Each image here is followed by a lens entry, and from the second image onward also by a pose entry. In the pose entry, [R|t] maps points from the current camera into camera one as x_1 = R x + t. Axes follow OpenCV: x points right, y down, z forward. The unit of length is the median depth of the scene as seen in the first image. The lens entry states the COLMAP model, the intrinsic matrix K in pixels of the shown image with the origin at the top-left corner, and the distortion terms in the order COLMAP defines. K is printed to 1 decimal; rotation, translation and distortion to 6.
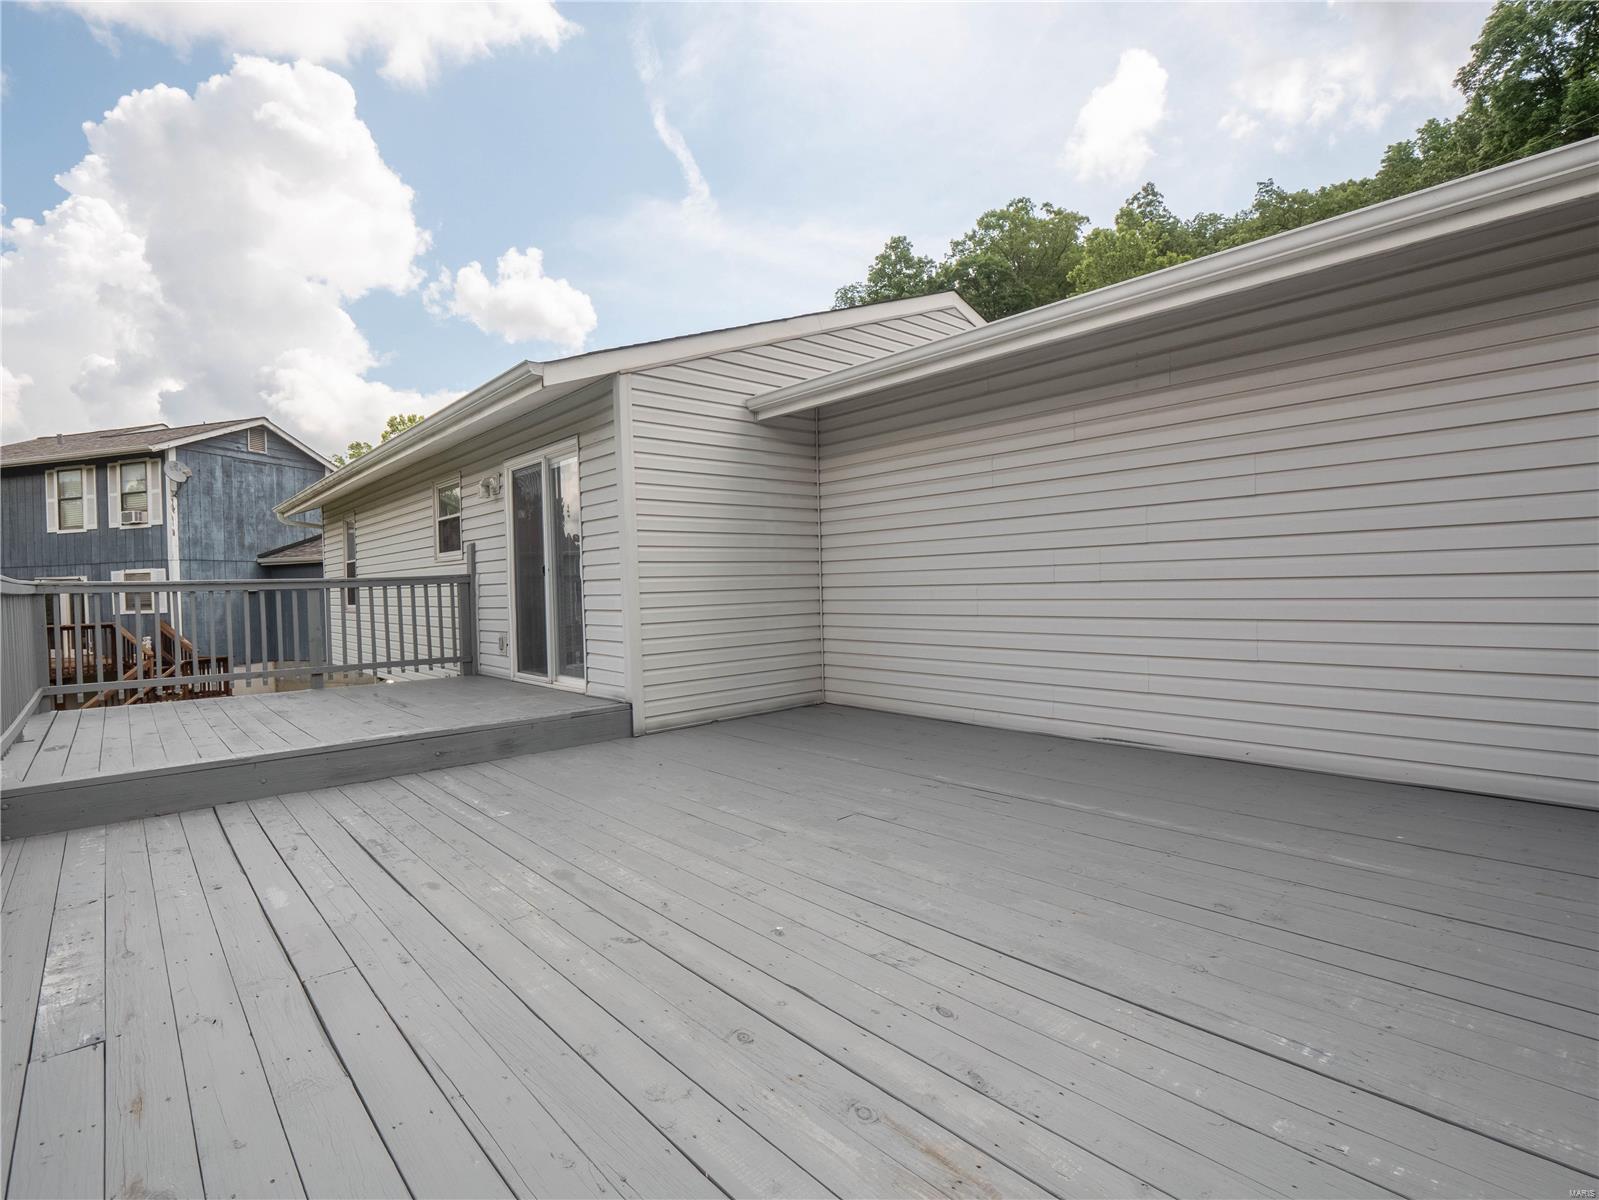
lens RADIAL K [[763.7, 0, 791.9], [0, 763.7, 597.2], [0, 0, 1]] dist [-0.013124, -0.002241]
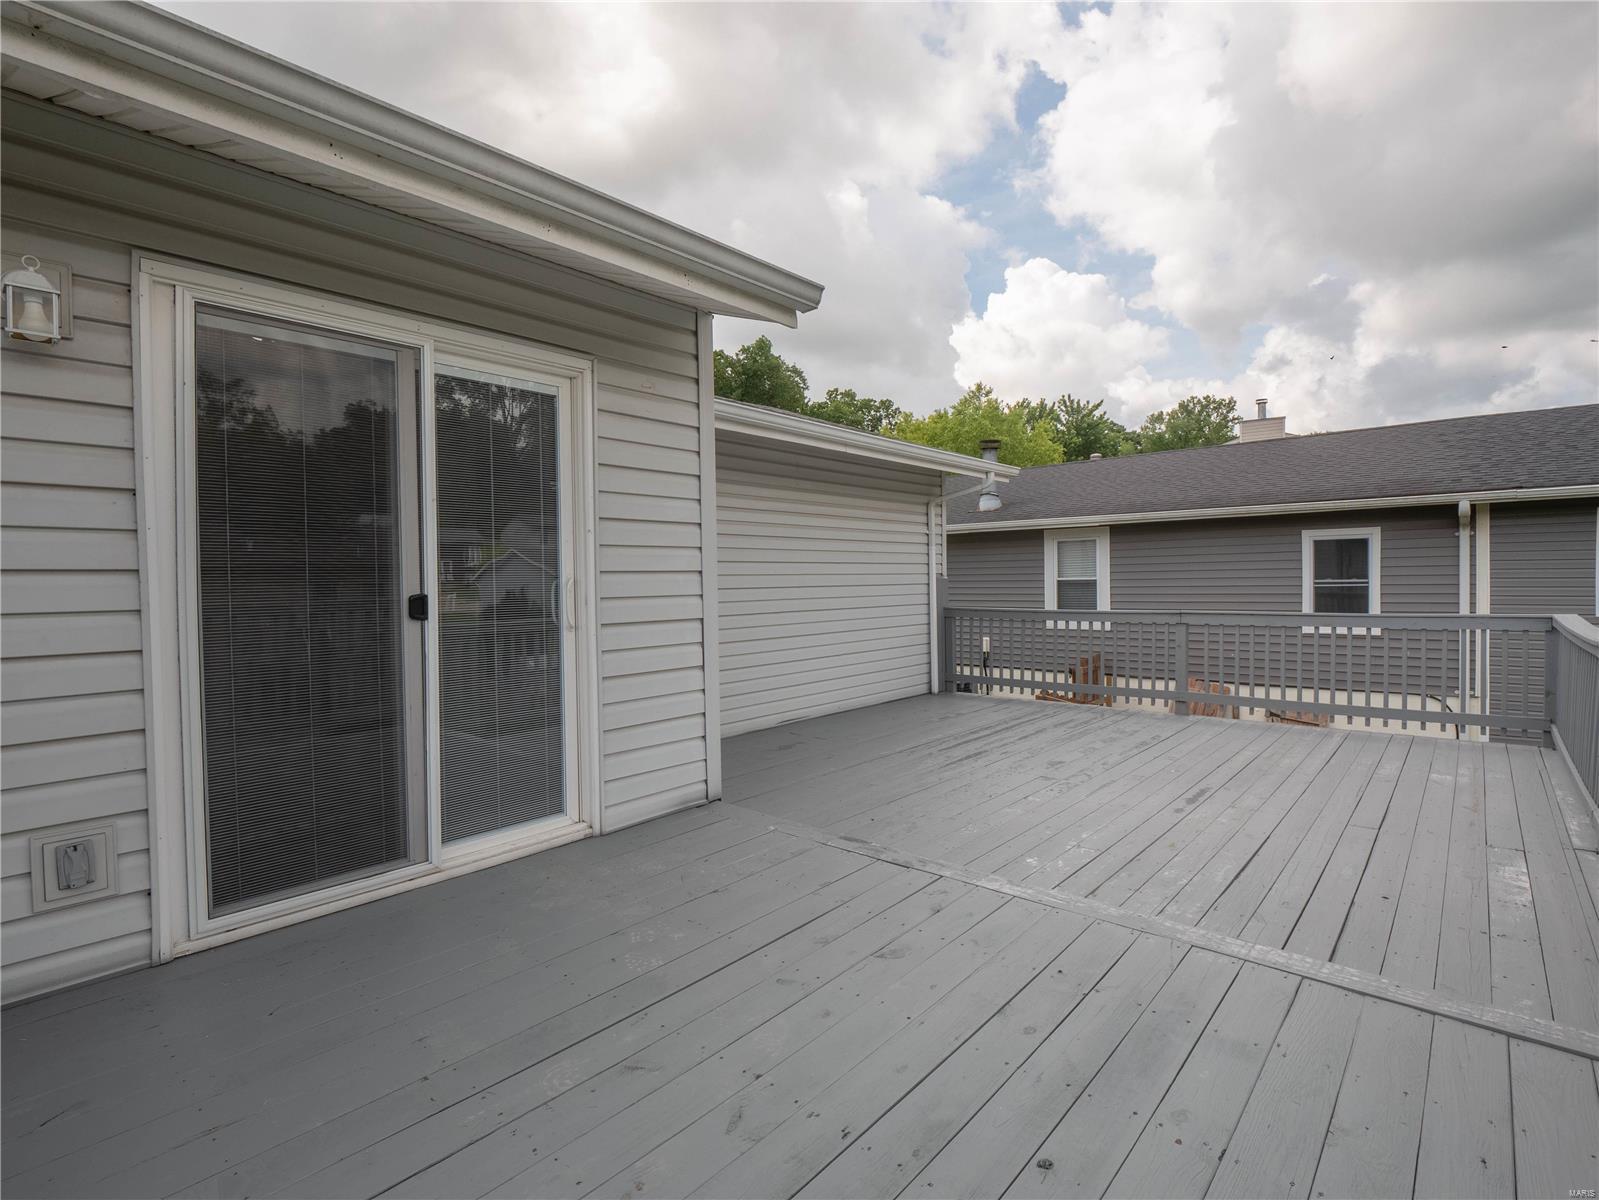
lens RADIAL K [[763.7, 0, 791.9], [0, 763.7, 597.2], [0, 0, 1]] dist [-0.013124, -0.002241]
pose [[-0.108586, 0.011713, 0.994018, -1.206392], [0.028246, 0.999563, -0.008693, -0.043052], [-0.993686, 0.027133, -0.108870, 1.348218]]
